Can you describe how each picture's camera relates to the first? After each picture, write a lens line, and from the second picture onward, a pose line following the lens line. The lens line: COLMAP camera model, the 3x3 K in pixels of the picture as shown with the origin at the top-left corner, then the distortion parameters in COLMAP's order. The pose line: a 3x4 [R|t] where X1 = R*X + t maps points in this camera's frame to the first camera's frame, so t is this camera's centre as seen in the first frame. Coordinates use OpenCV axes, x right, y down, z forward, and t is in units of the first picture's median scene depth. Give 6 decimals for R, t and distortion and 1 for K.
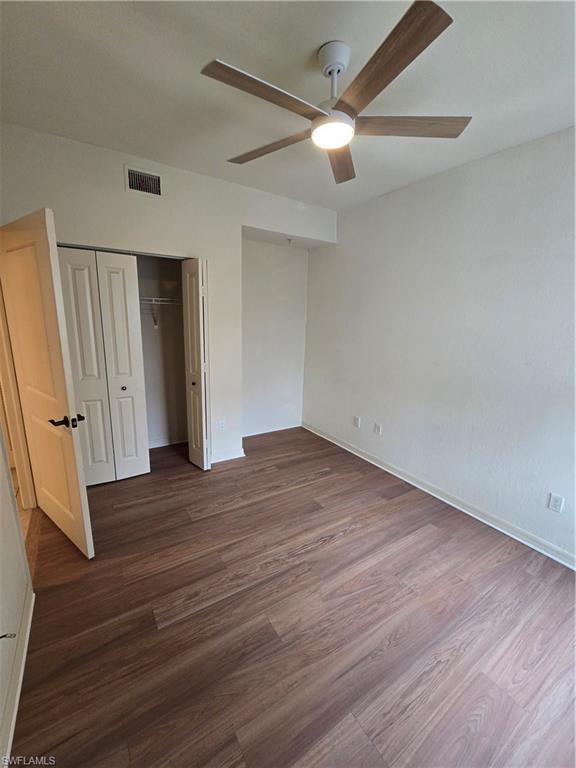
lens RADIAL K [[314.9, 0, 283.3], [0, 314.9, 384.6], [0, 0, 1]] dist [-0.009035, 0.002623]
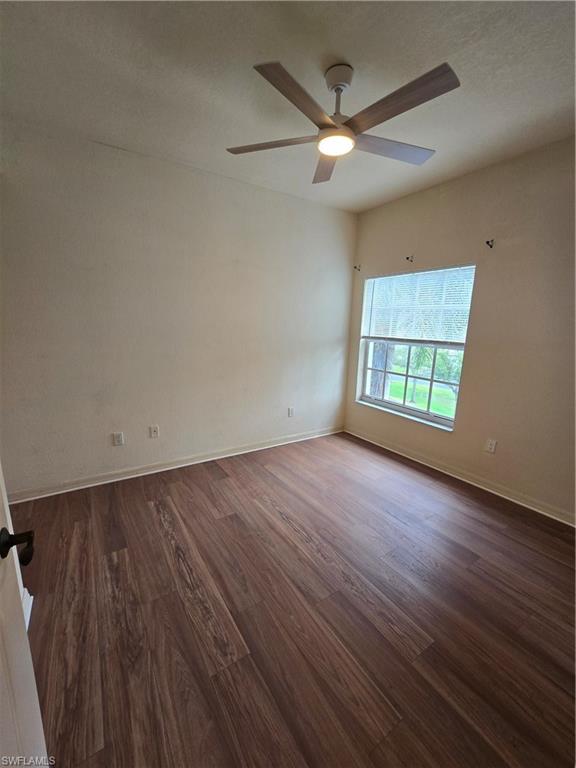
lens RADIAL K [[314.9, 0, 284.8], [0, 314.9, 386.4], [0, 0, 1]] dist [-0.009035, 0.002623]
pose [[-0.003548, -0.232604, 0.972565, -0.666263], [0.192367, 0.954247, 0.228925, -0.140660], [-0.981317, 0.187902, 0.041360, 0.743544]]
